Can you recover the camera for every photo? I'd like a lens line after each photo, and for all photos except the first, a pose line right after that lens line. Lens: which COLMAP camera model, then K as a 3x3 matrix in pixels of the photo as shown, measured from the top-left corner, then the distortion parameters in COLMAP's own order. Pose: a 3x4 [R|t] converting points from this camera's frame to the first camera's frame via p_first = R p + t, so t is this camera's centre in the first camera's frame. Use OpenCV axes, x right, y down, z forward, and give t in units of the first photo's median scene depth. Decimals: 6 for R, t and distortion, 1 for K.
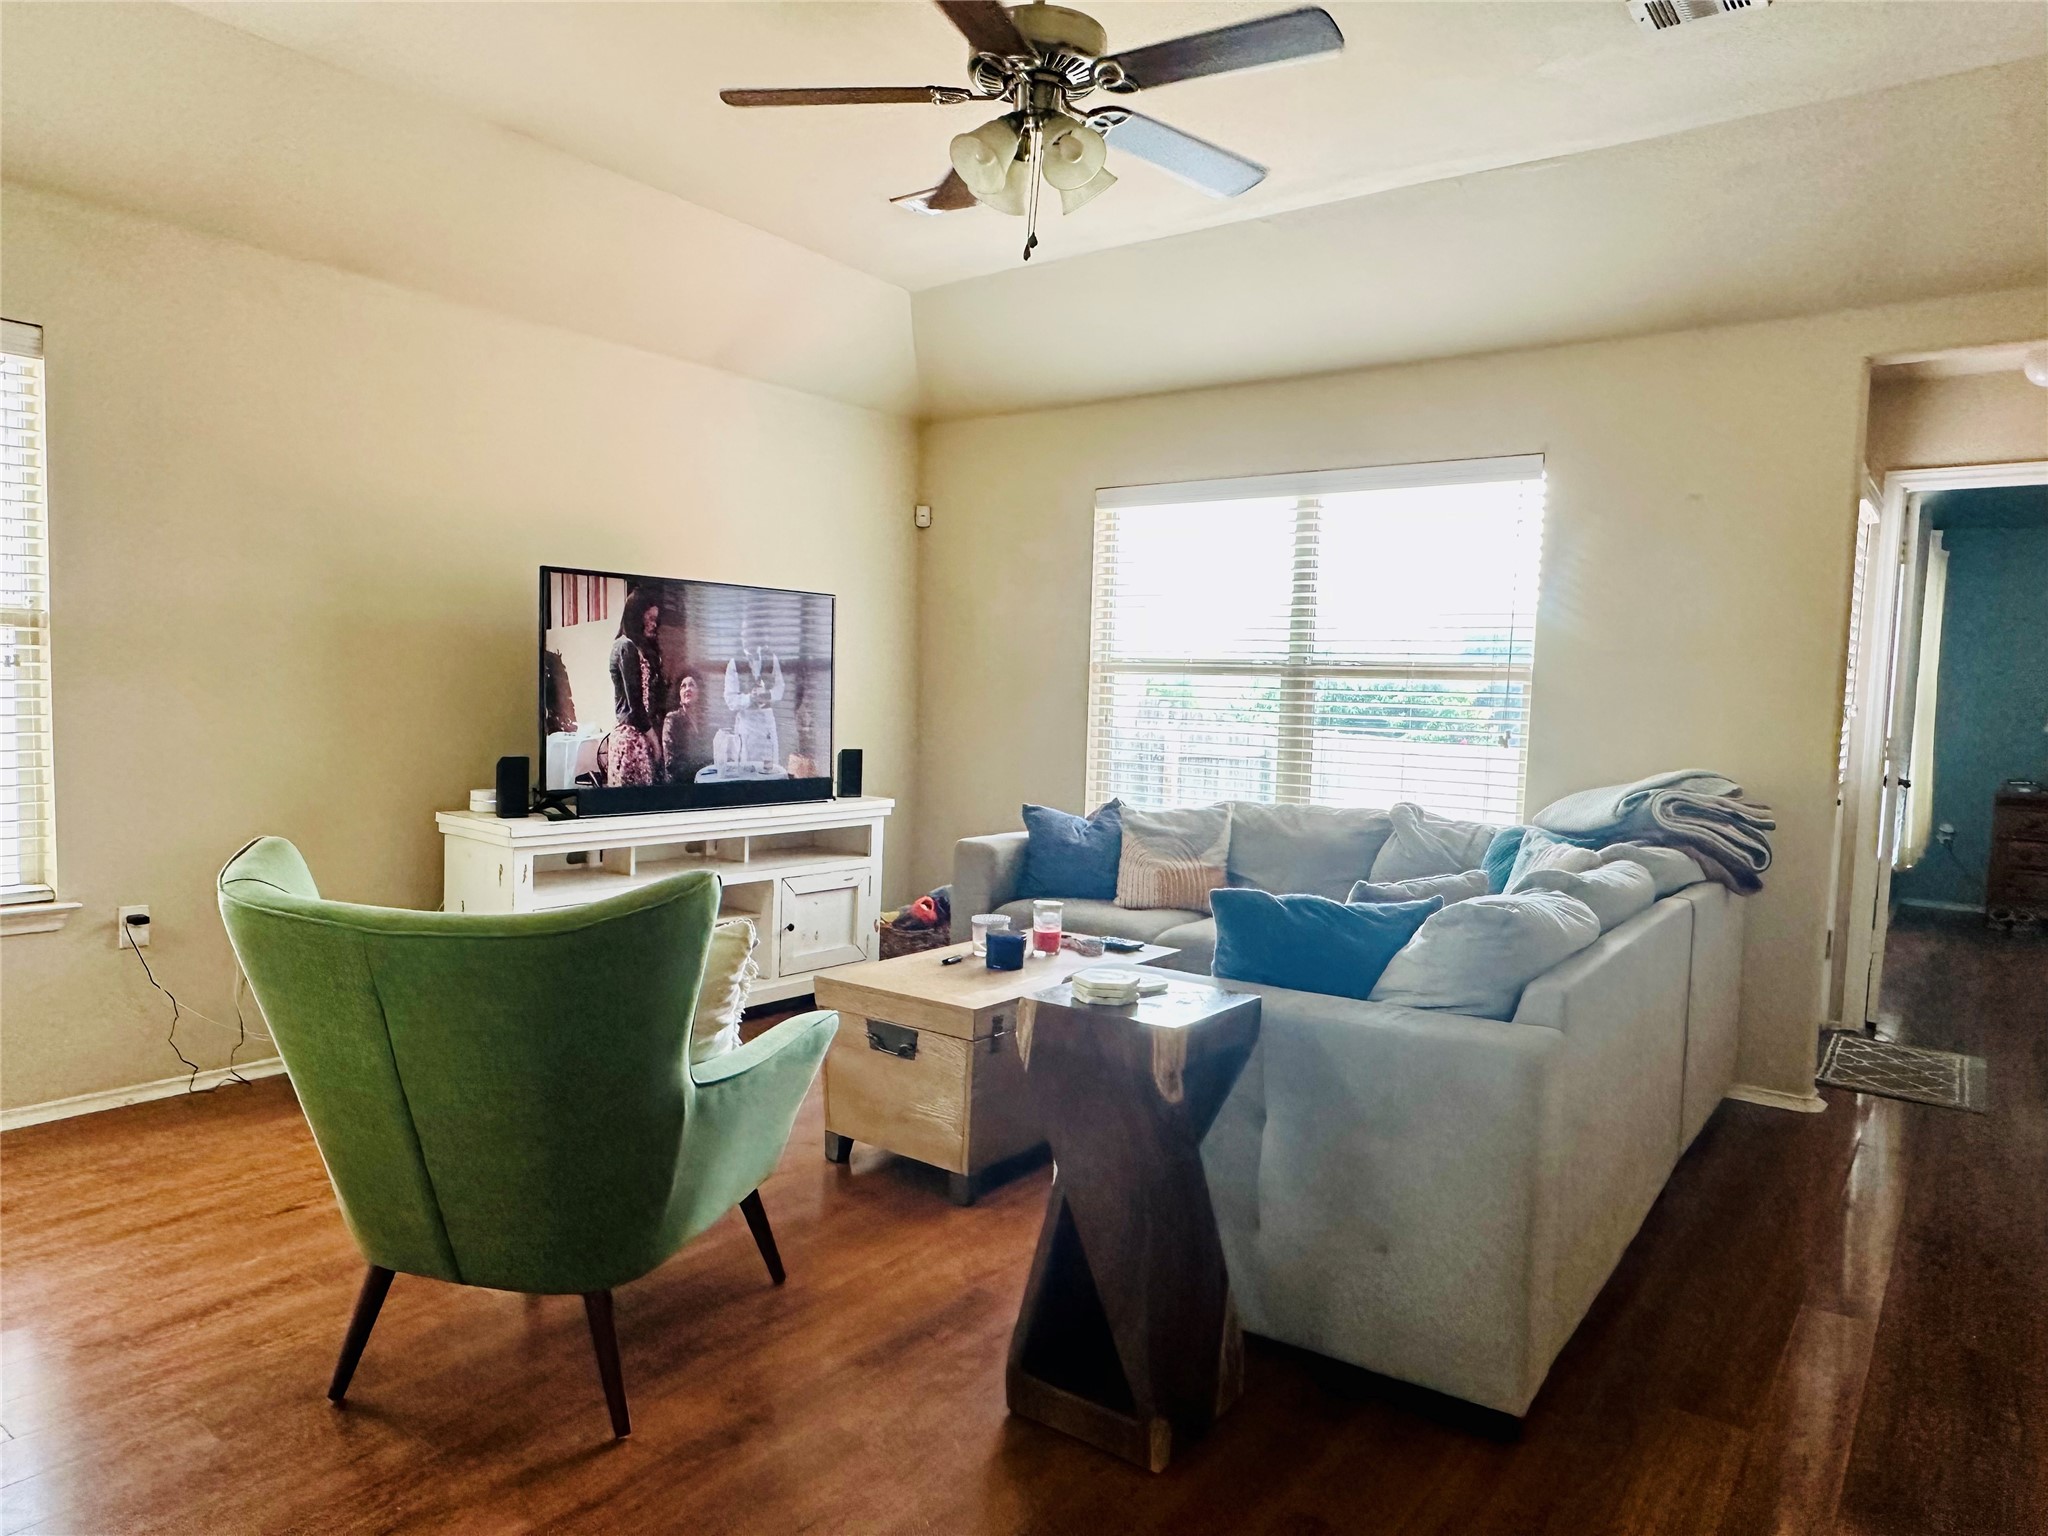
lens RADIAL K [[1310.9, 0, 1020.3], [0, 1310.9, 776.3], [0, 0, 1]] dist [-0.000255, -0.000336]
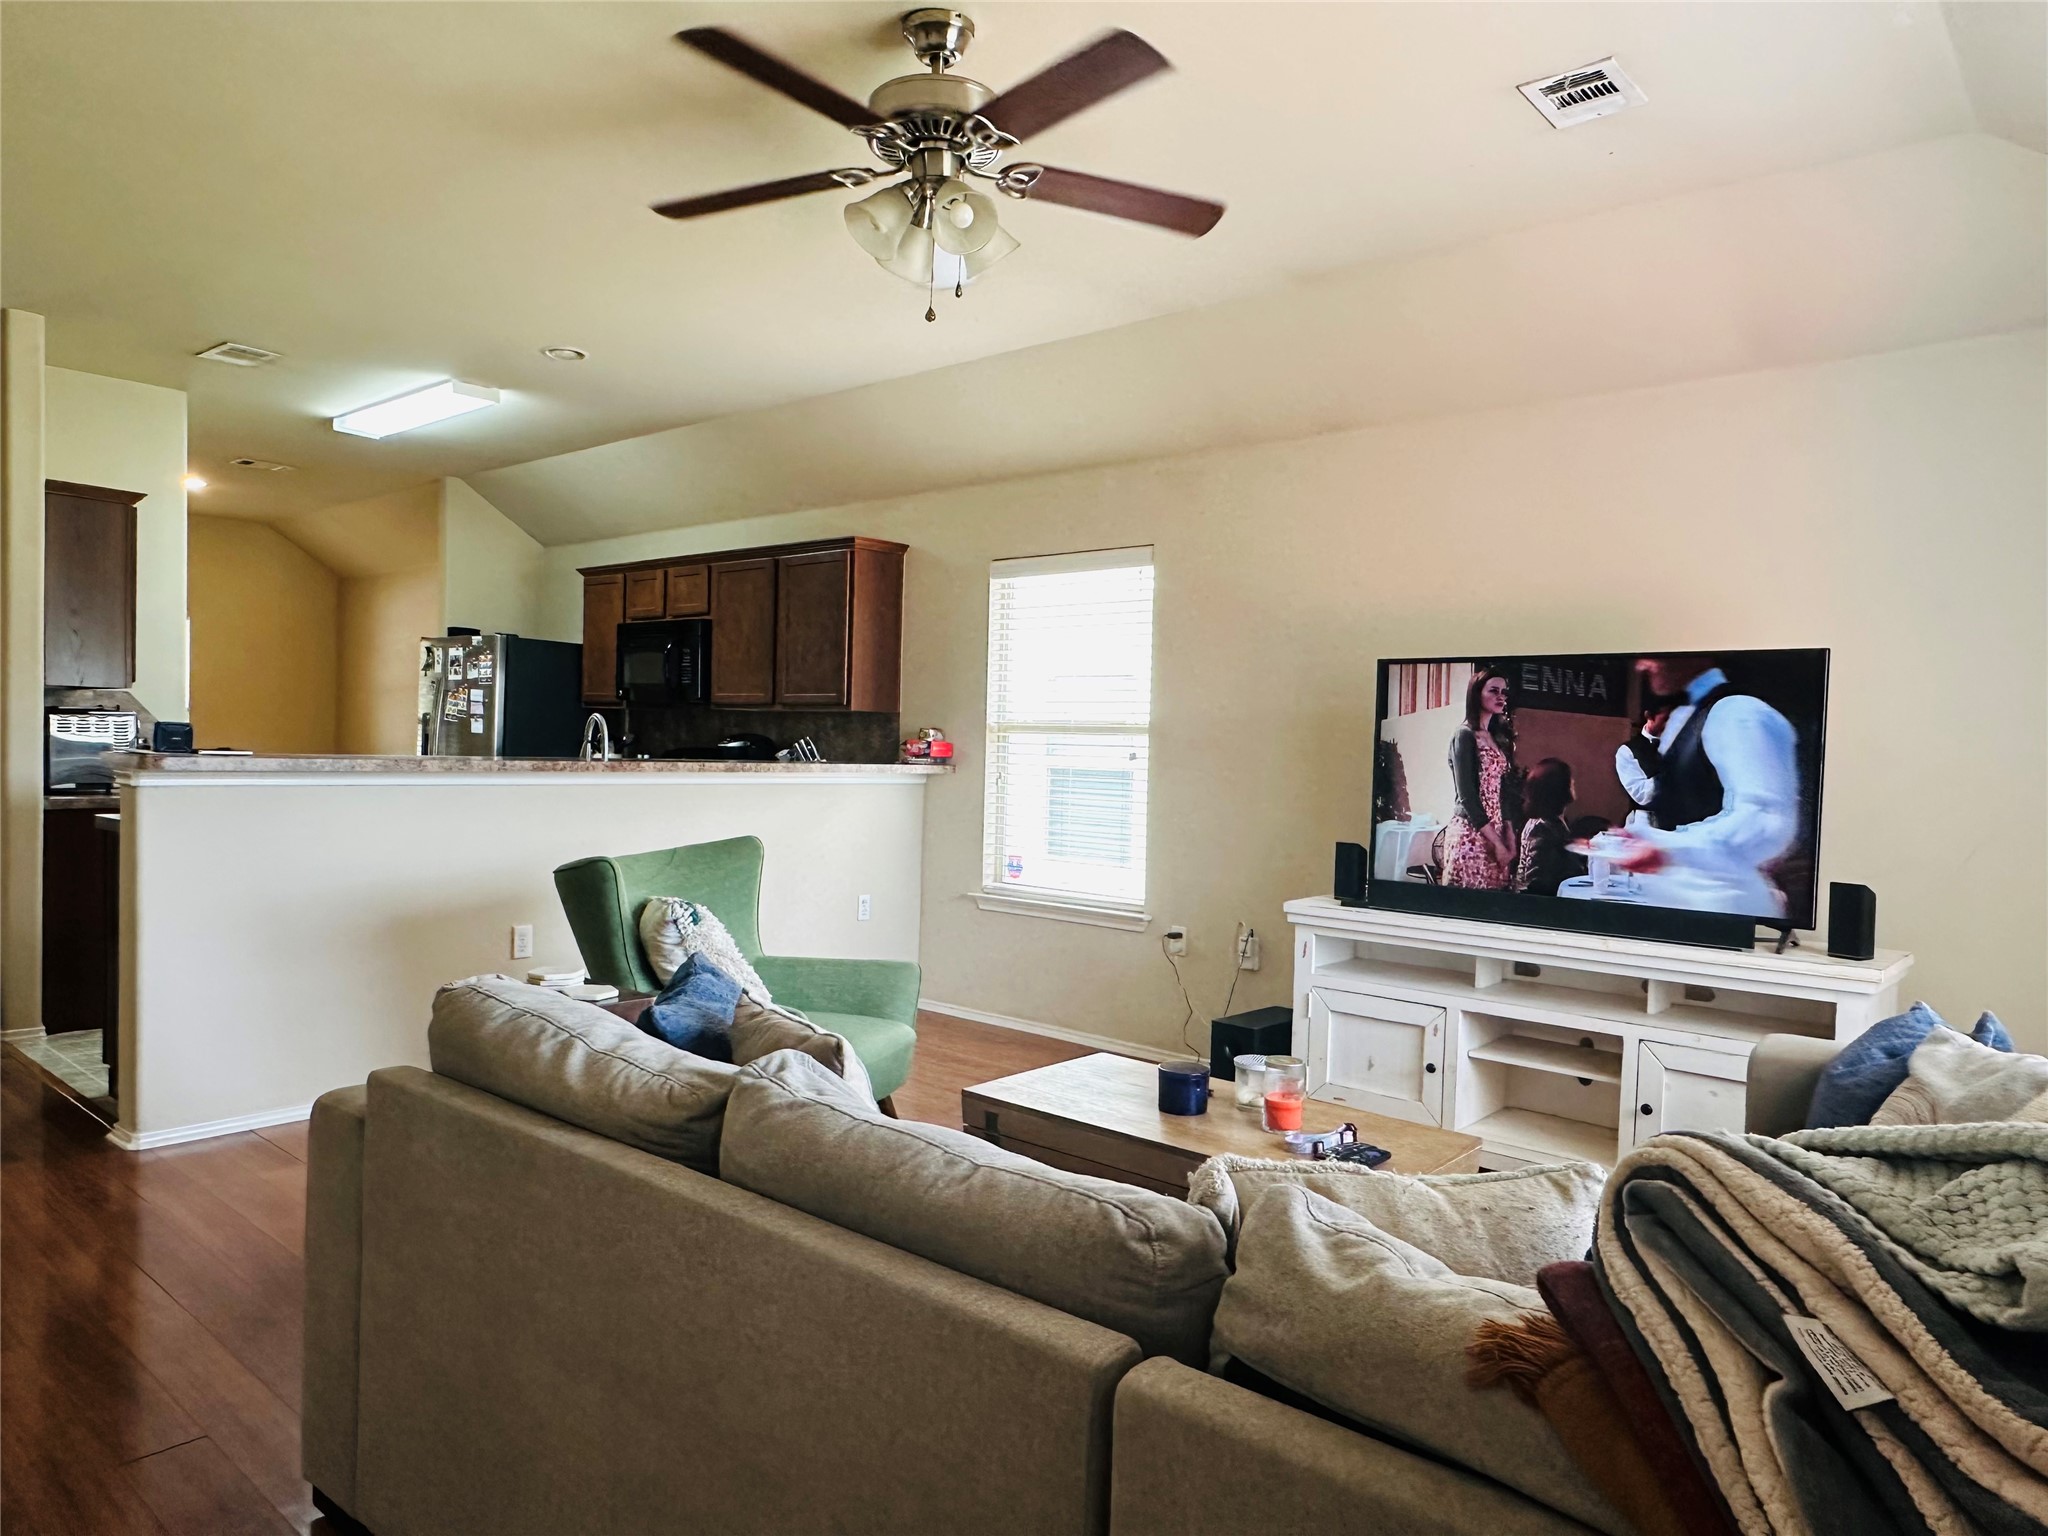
lens RADIAL K [[1310.9, 0, 1022.7], [0, 1310.9, 769.8], [0, 0, 1]] dist [-0.000255, -0.000336]
pose [[-0.071865, -0.014771, -0.997305, 0.669190], [-0.099749, 0.994984, -0.007549, -0.036918], [0.992414, 0.098938, -0.072978, 0.787908]]
